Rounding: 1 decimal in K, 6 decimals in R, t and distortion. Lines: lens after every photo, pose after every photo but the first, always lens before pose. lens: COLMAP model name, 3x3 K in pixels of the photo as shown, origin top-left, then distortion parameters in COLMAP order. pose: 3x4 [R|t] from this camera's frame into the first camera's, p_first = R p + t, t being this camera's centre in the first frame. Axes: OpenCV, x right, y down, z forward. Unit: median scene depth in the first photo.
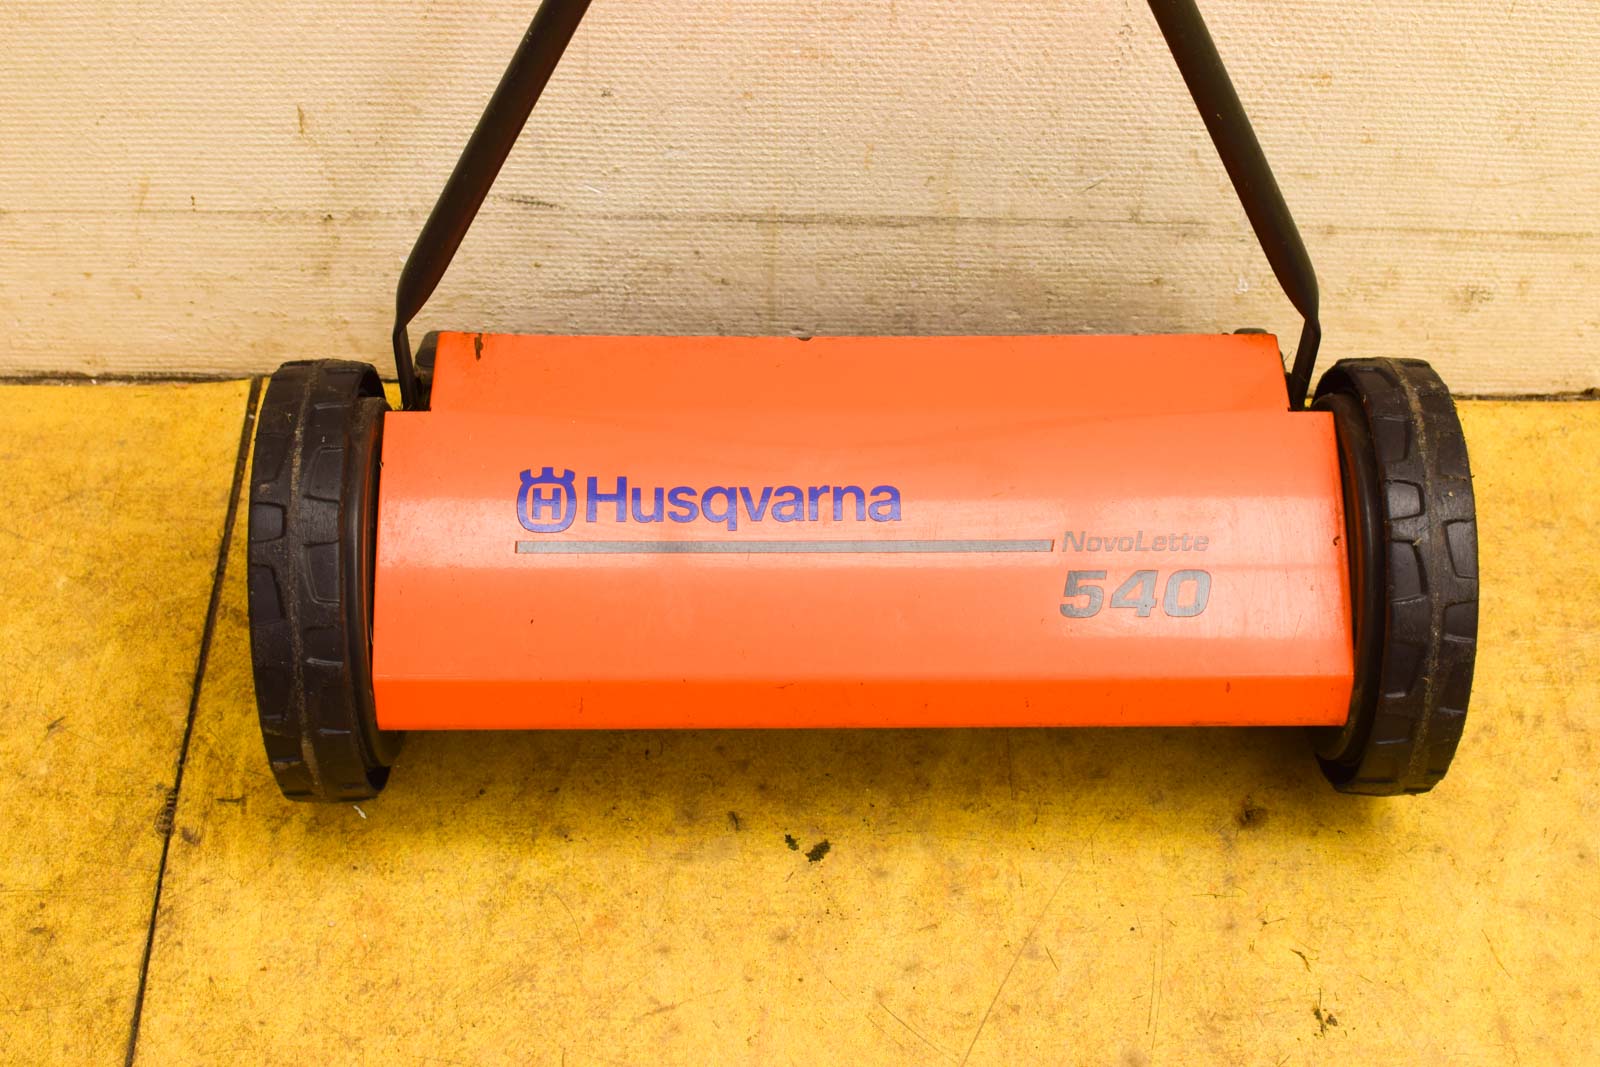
lens RADIAL K [[2459.8, 0, 800.0], [0, 2459.8, 533.5], [0, 0, 1]] dist [-0.223585, 0.176153]
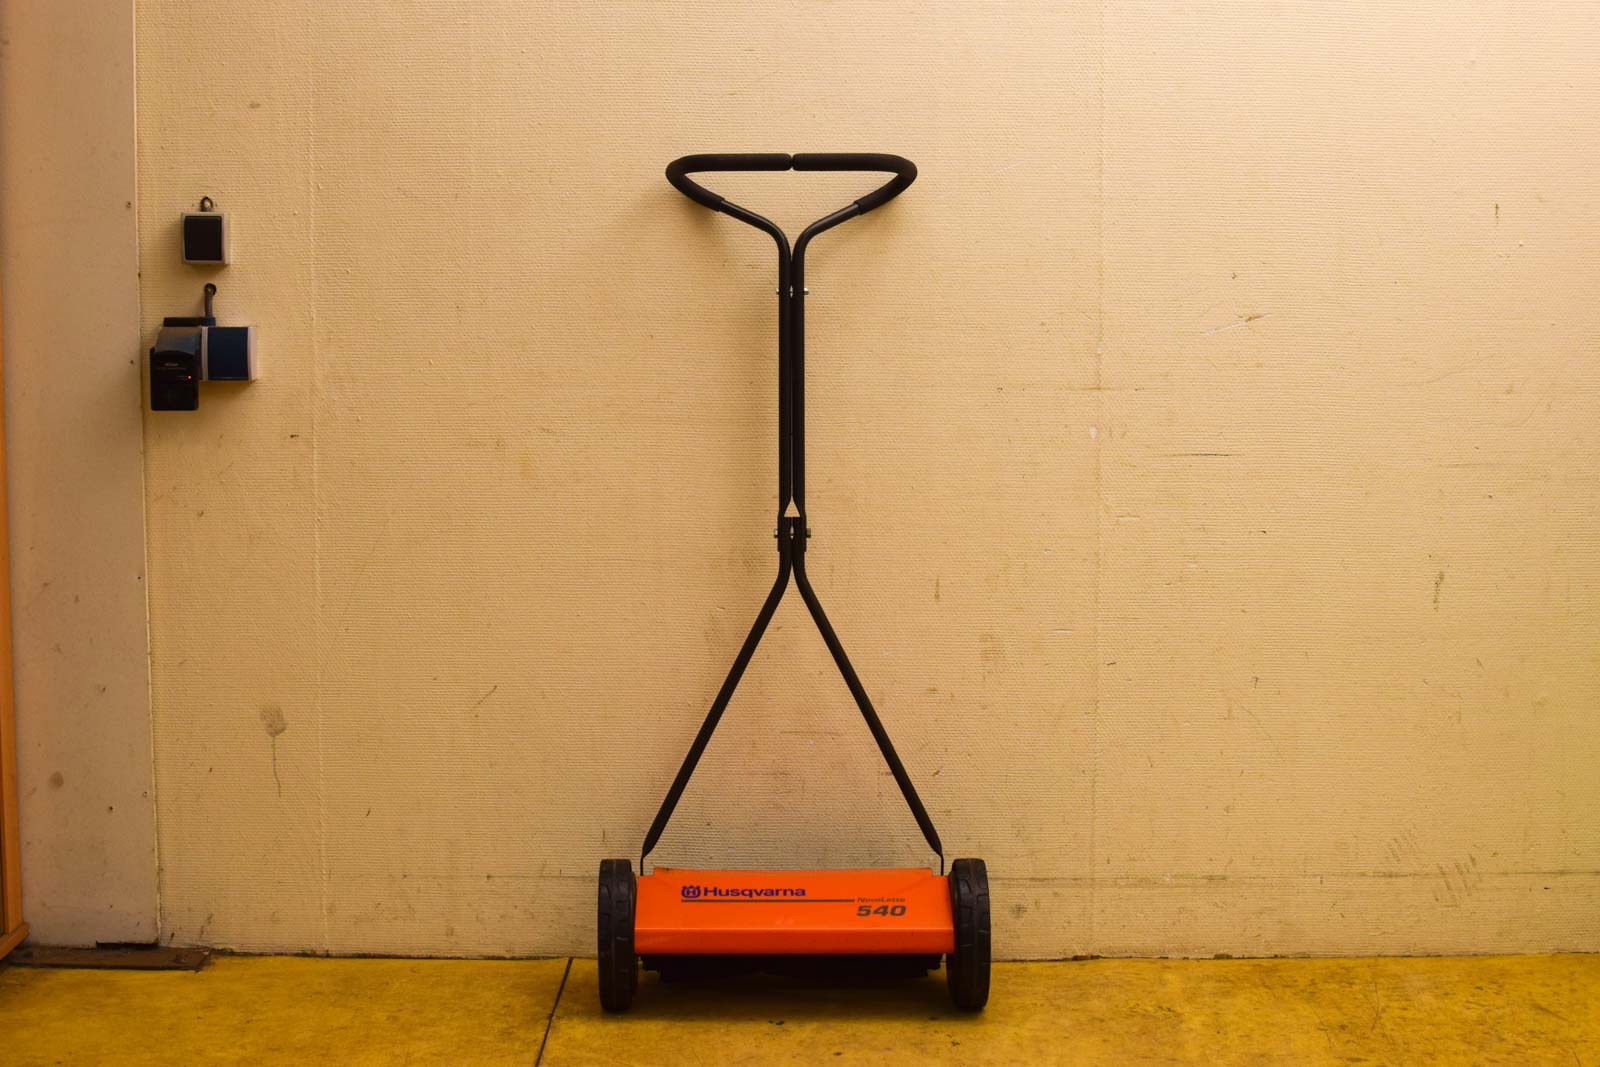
lens RADIAL K [[2459.8, 0, 800.0], [0, 2459.8, 533.5], [0, 0, 1]] dist [-0.223585, 0.176153]
pose [[0.999937, -0.010351, 0.004253, 0.024297], [0.010385, 0.716659, -0.697347, 1.703370], [0.004171, 0.697347, 0.716721, -1.436617]]
